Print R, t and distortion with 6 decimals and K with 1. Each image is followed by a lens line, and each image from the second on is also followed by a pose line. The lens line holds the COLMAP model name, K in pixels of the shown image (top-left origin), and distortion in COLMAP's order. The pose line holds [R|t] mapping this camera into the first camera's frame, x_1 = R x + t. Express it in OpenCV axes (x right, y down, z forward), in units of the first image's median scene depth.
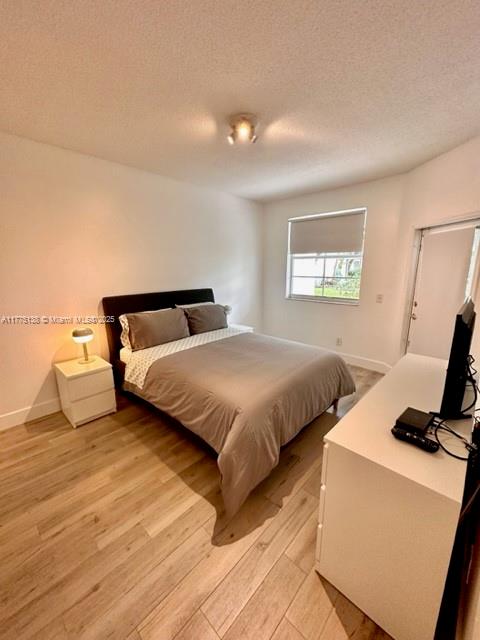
lens RADIAL K [[256.1, 0, 240.7], [0, 256.1, 319.7], [0, 0, 1]] dist [0.000553, 0.000676]
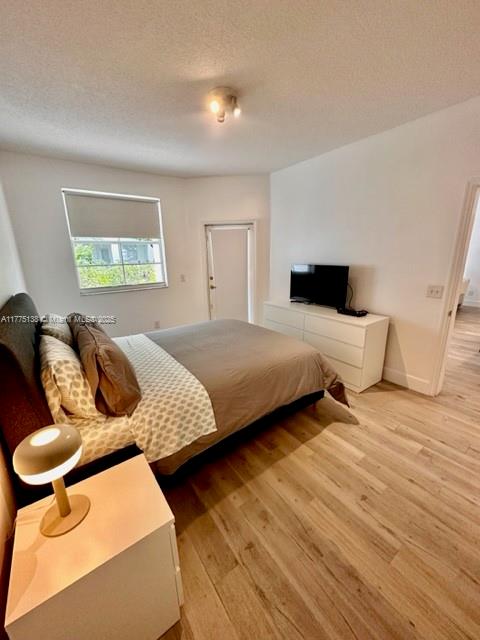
lens RADIAL K [[256.1, 0, 242.2], [0, 256.1, 320.5], [0, 0, 1]] dist [0.000553, 0.000676]
pose [[0.178448, -0.247539, 0.952303, -1.186055], [0.218988, 0.953554, 0.206829, -0.158577], [-0.959271, 0.171634, 0.224368, 0.923494]]
